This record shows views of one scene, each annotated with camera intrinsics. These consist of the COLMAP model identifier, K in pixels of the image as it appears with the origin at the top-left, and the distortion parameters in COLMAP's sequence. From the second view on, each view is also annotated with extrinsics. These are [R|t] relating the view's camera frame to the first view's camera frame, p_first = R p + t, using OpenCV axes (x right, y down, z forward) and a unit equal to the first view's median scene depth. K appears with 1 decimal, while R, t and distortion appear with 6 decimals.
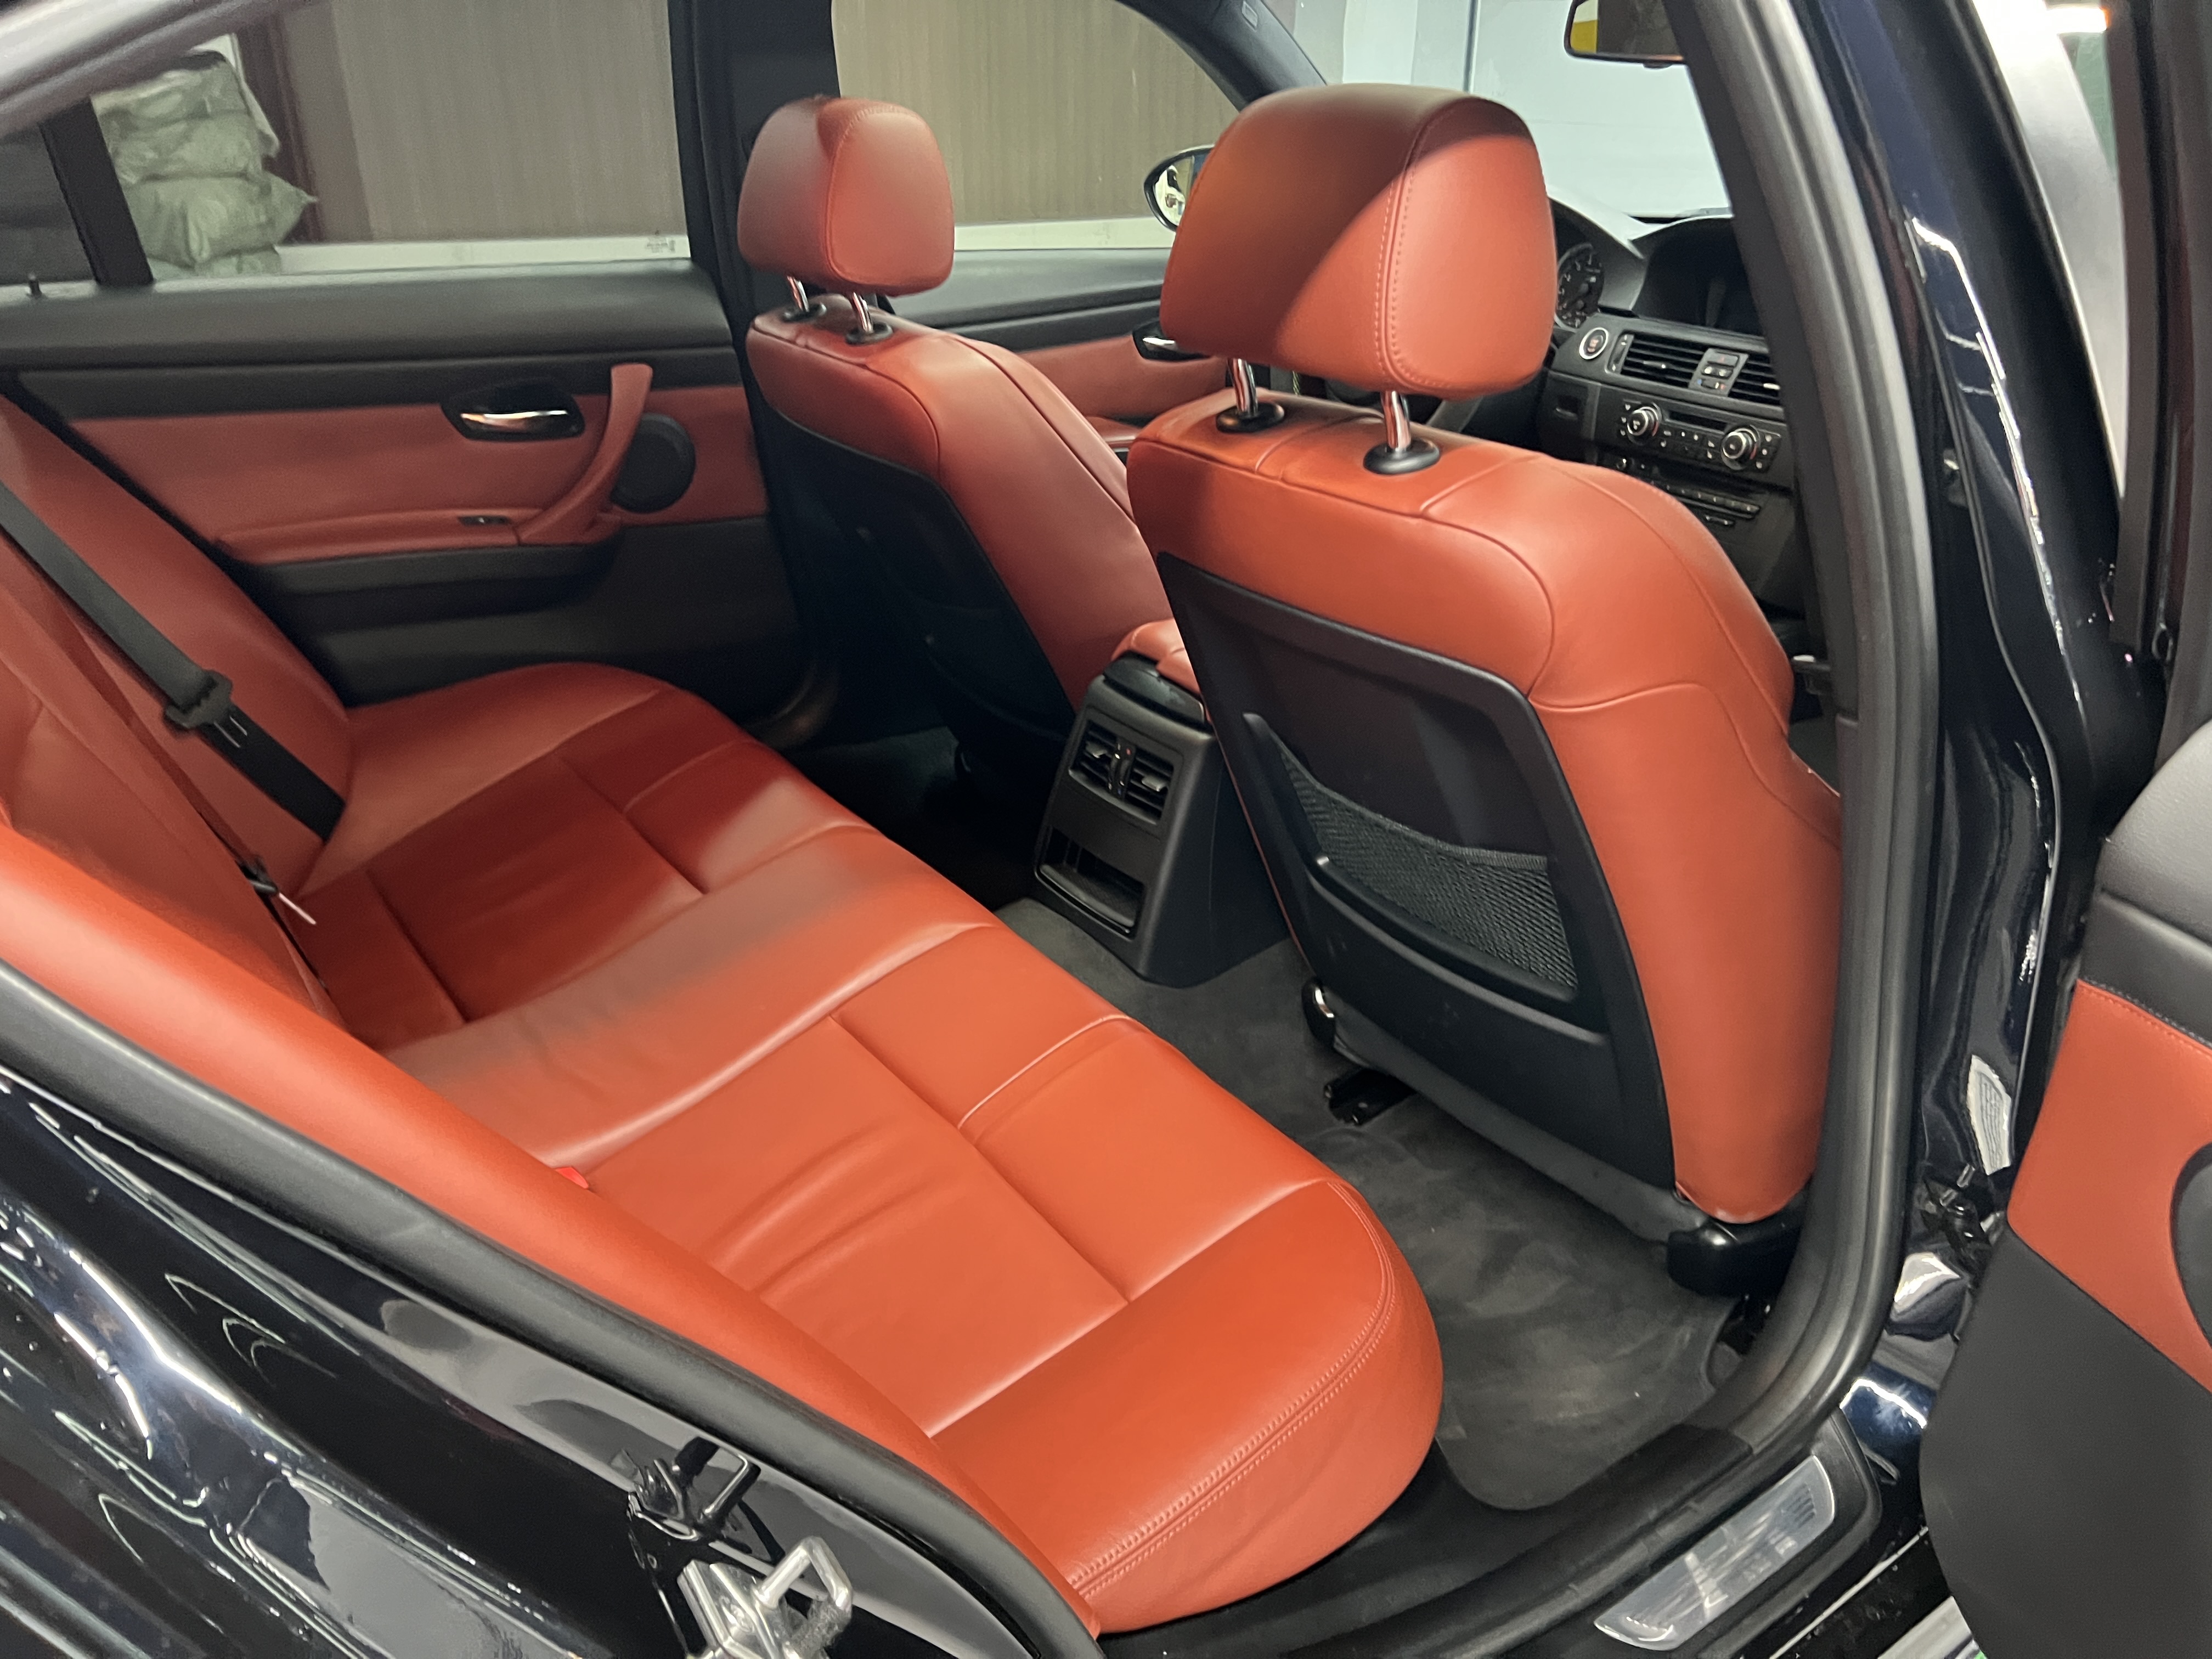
lens RADIAL K [[1667.9, 0, 1092.9], [0, 1667.9, 833.6], [0, 0, 1]] dist [0.041574, -0.056325]
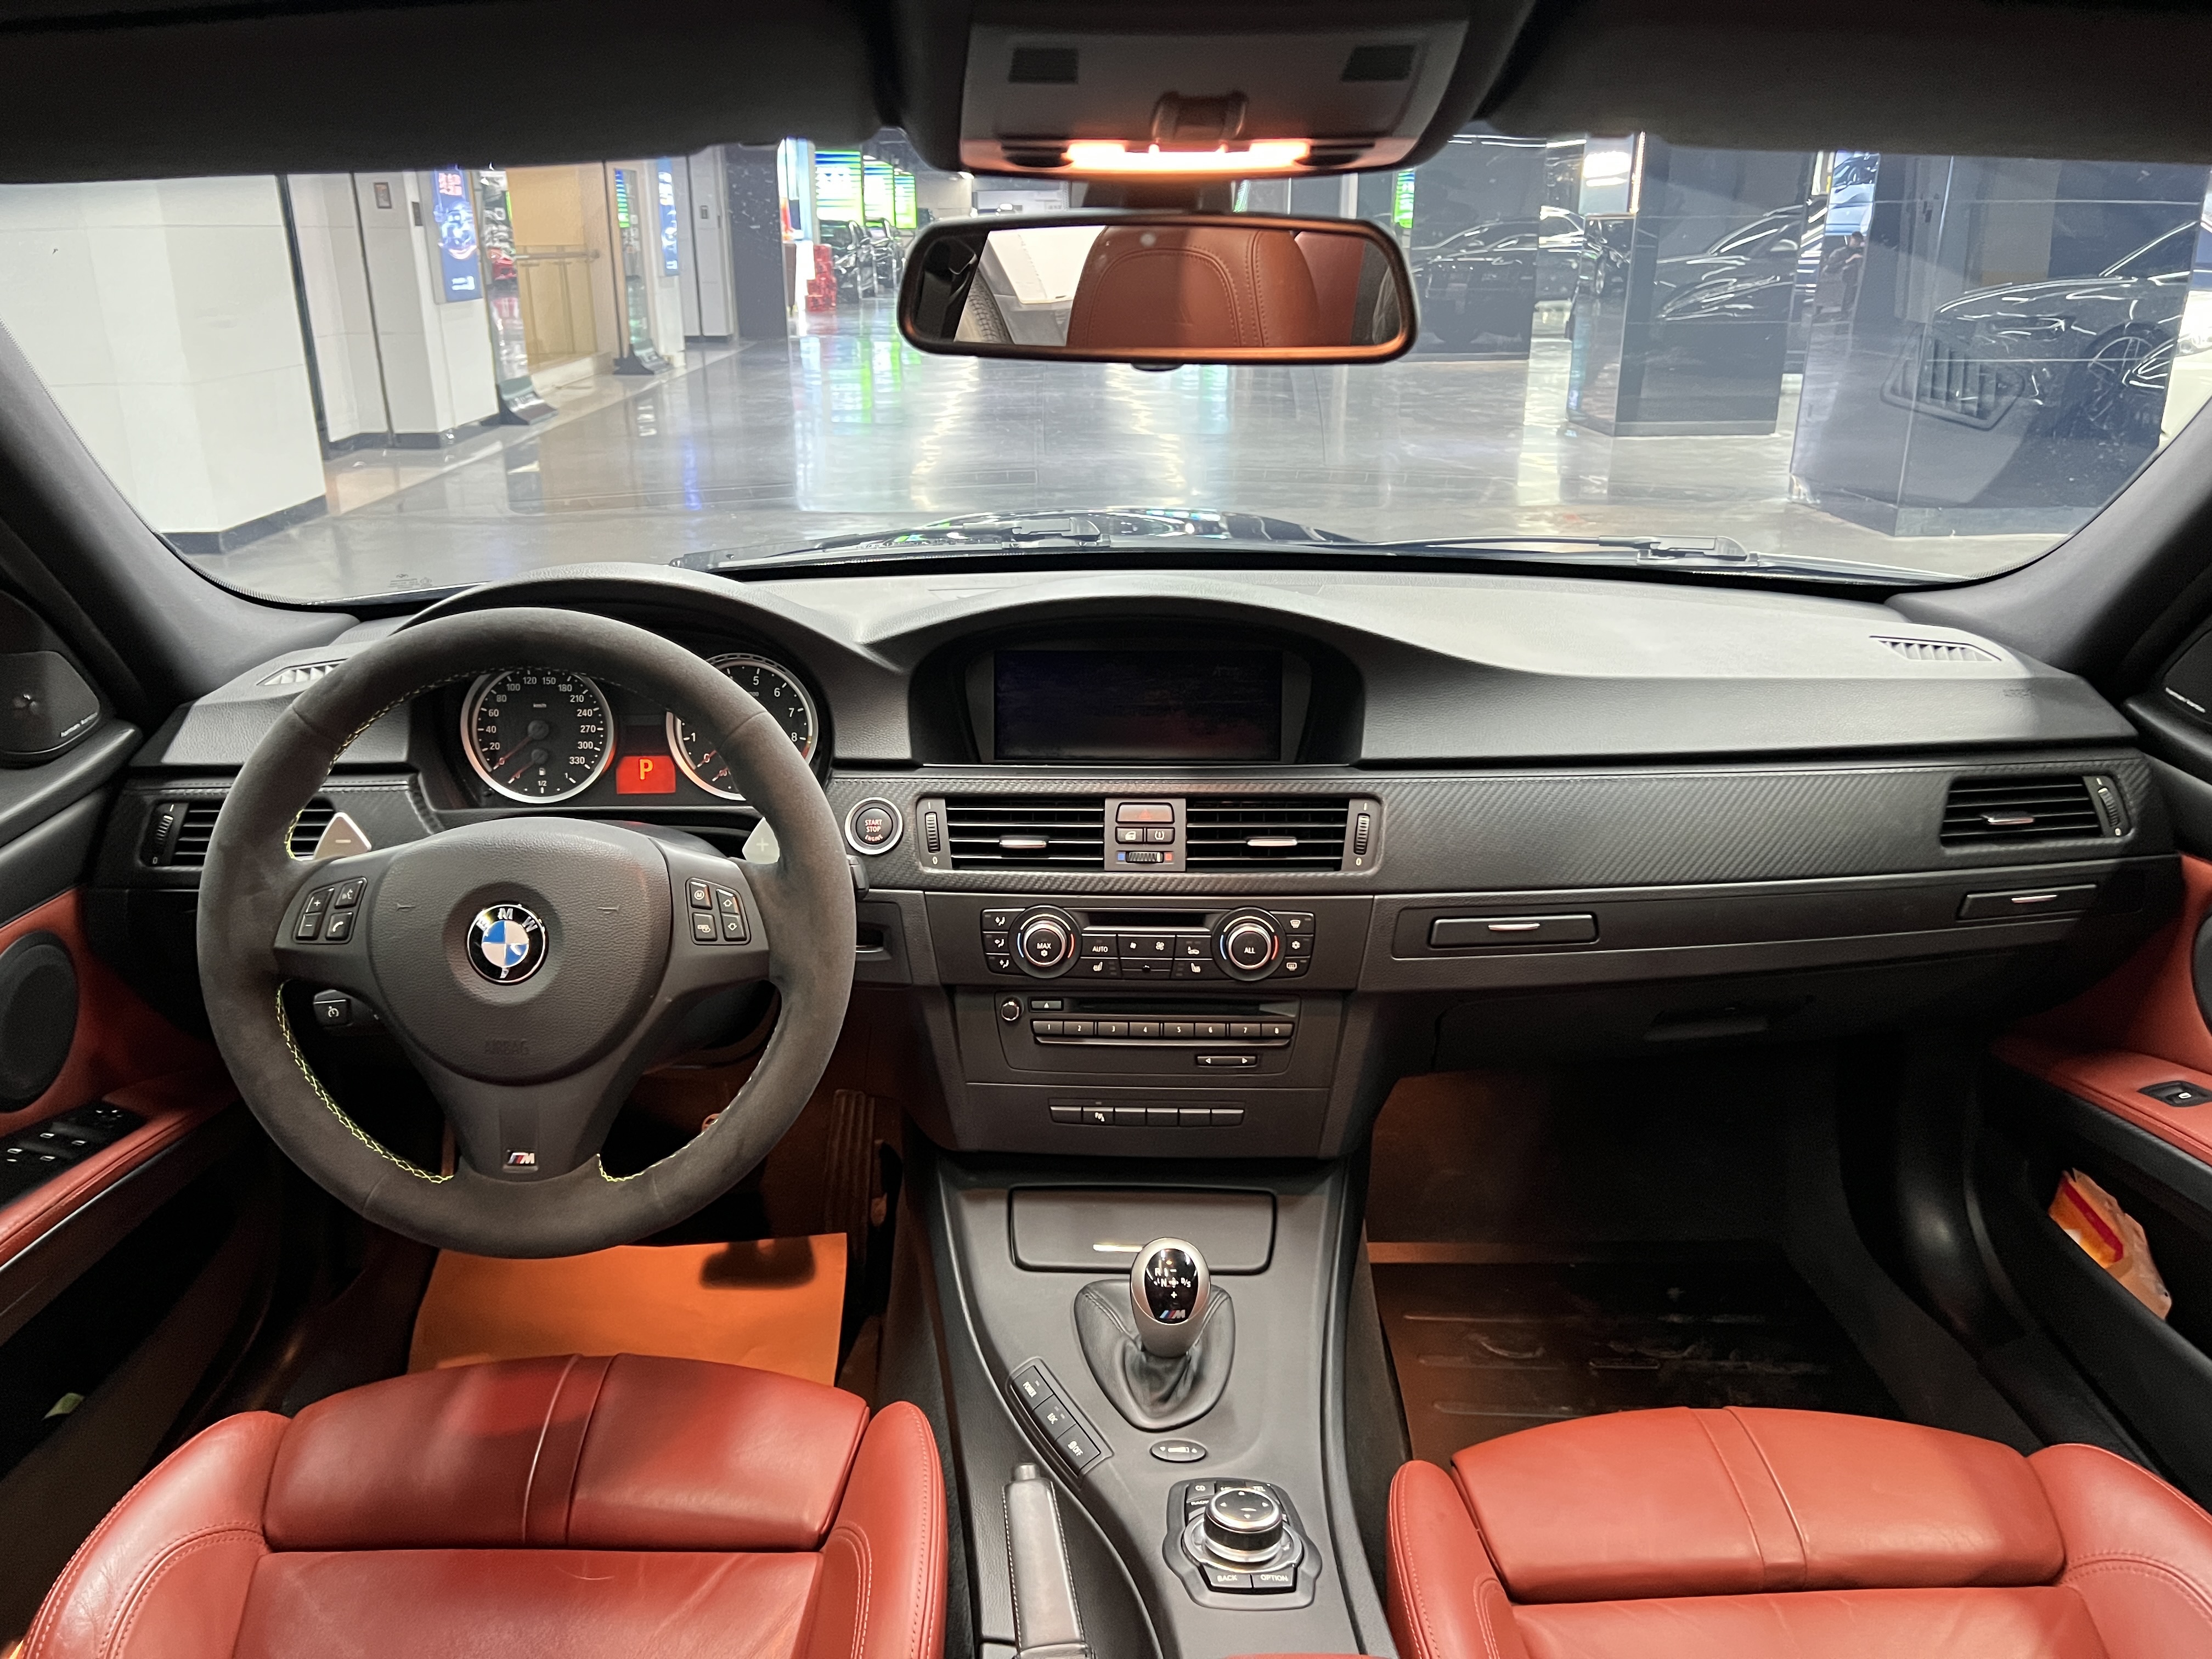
lens RADIAL K [[1667.9, 0, 1093.8], [0, 1667.9, 824.9], [0, 0, 1]] dist [0.041574, -0.056325]
pose [[0.565396, -0.269690, 0.779484, -0.099167], [0.370012, 0.927541, 0.052529, -0.311544], [-0.737170, 0.258719, 0.624216, 0.631667]]
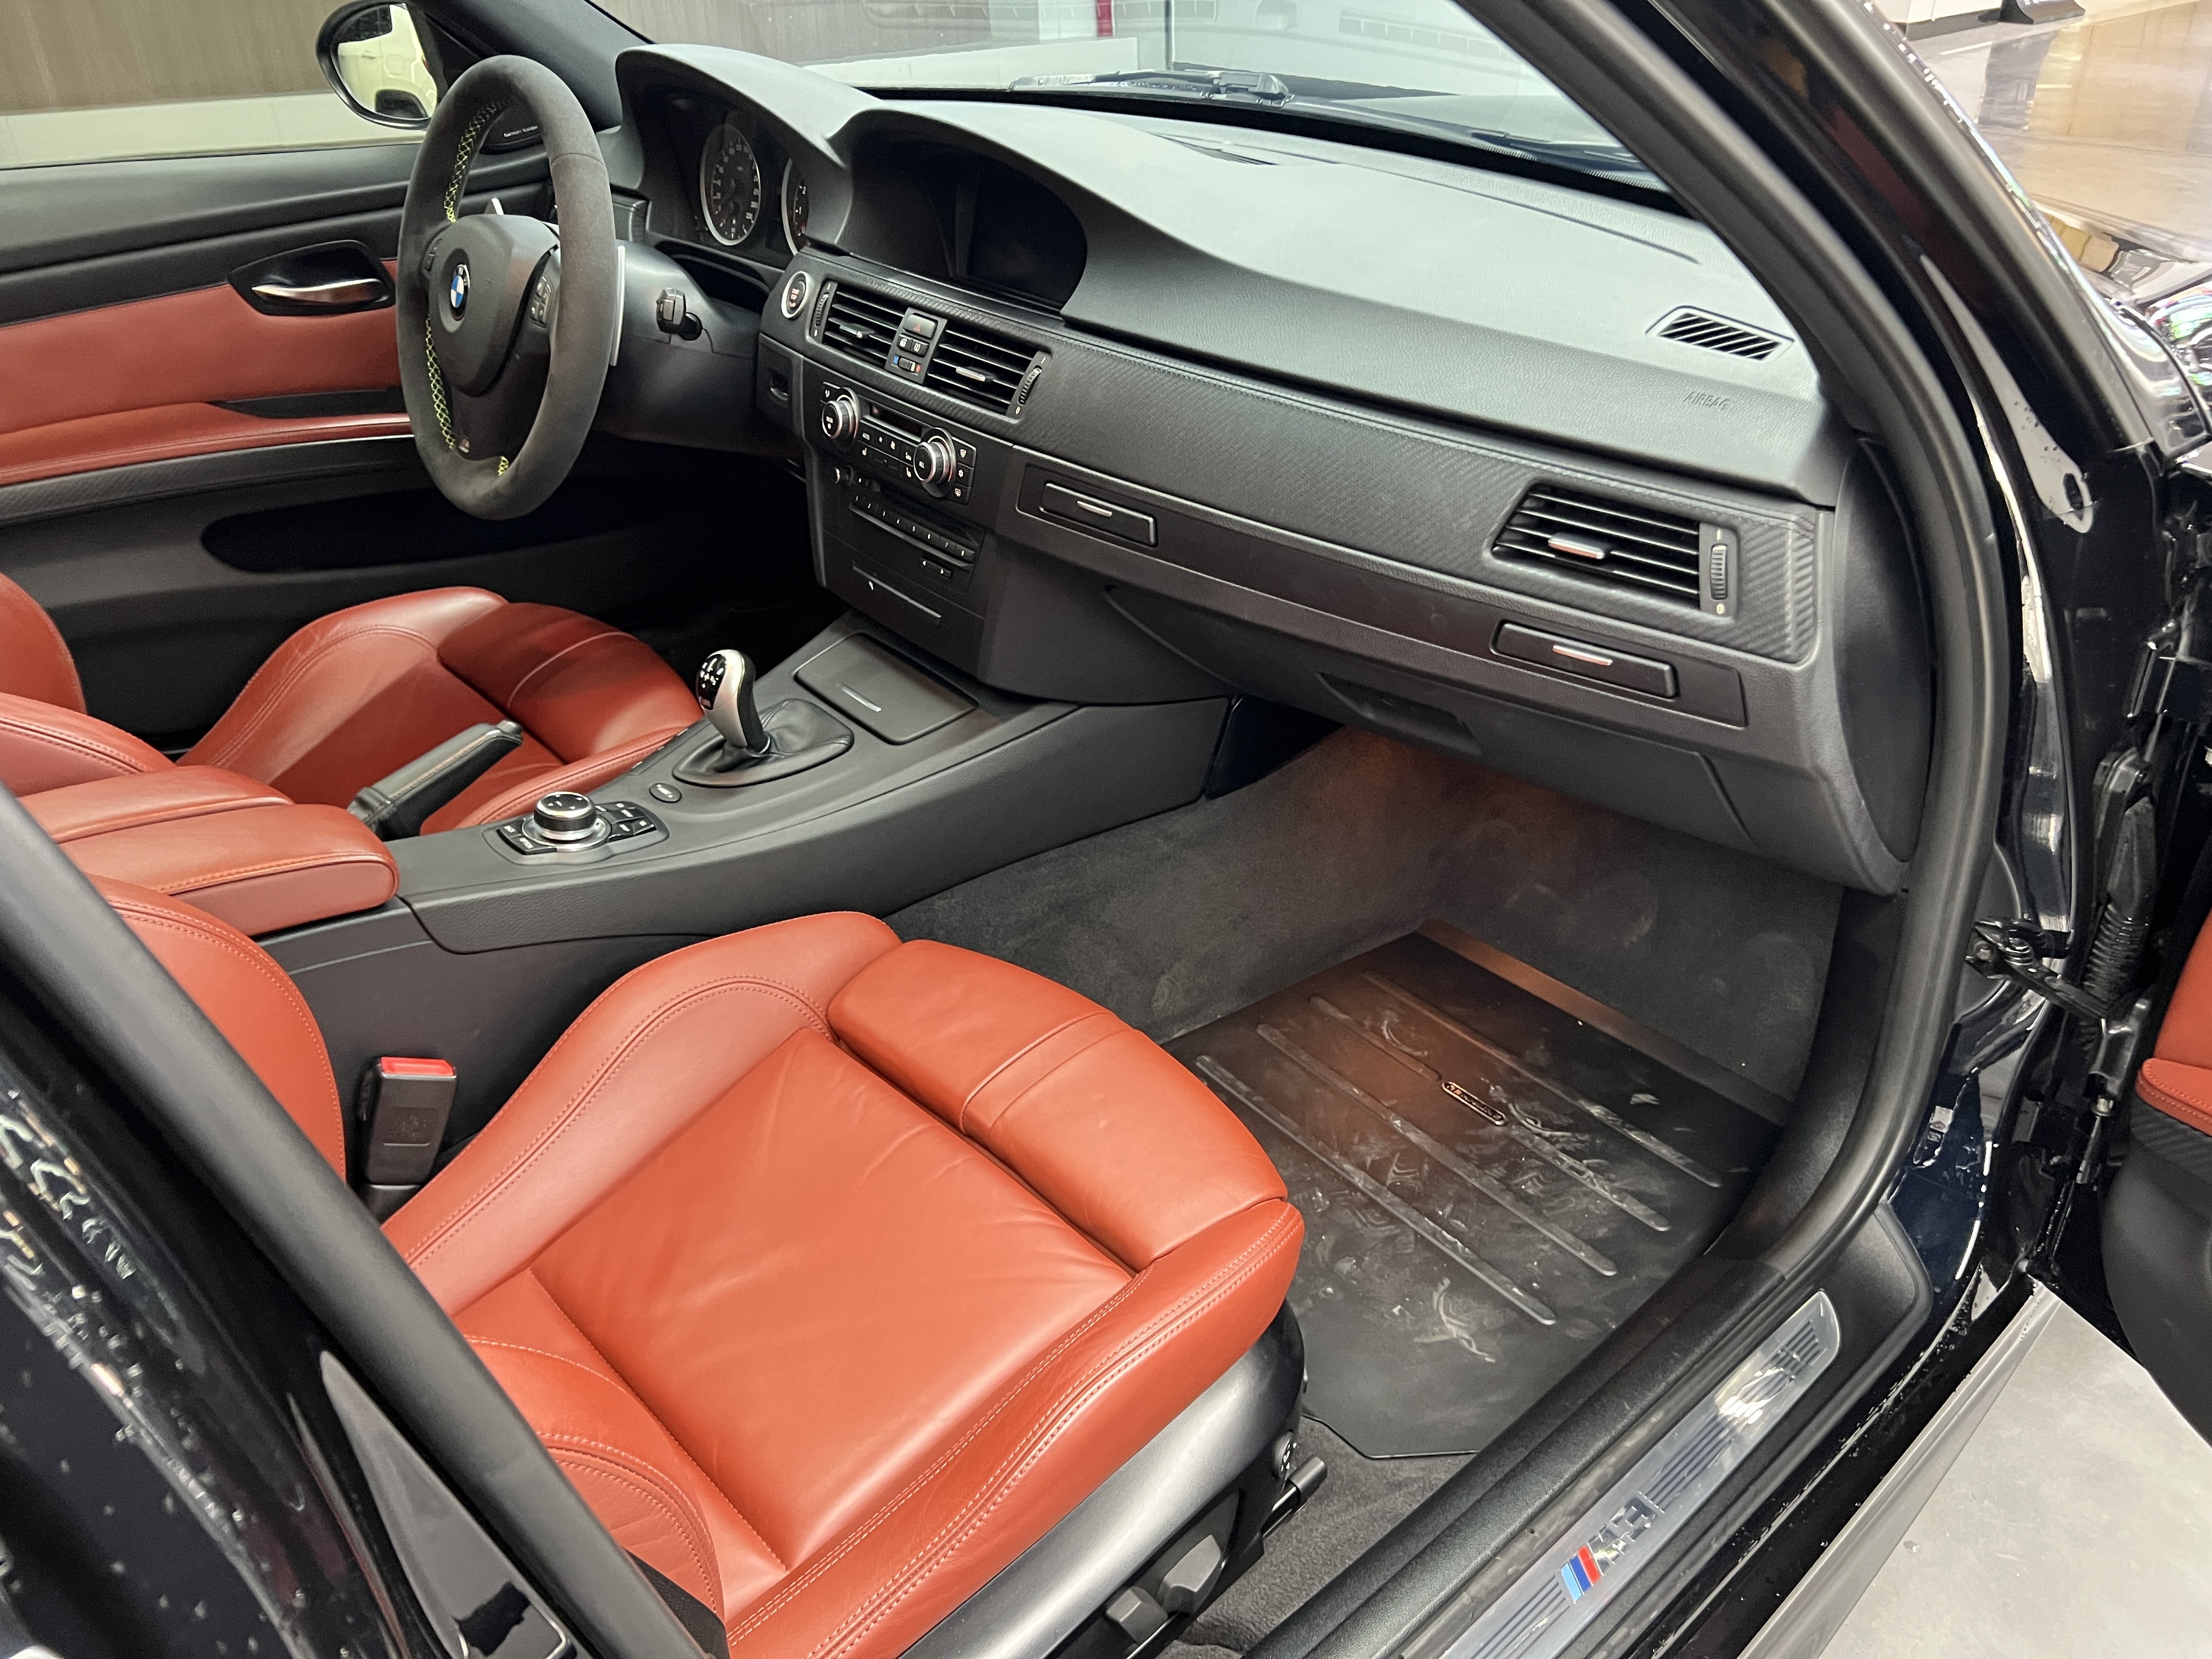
lens RADIAL K [[1667.9, 0, 1092.8], [0, 1667.9, 814.6], [0, 0, 1]] dist [0.041574, -0.056325]
pose [[0.994213, -0.063909, 0.086353, 0.367189], [0.057622, 0.995634, 0.073438, -0.131198], [-0.090669, -0.068037, 0.993554, 0.311087]]
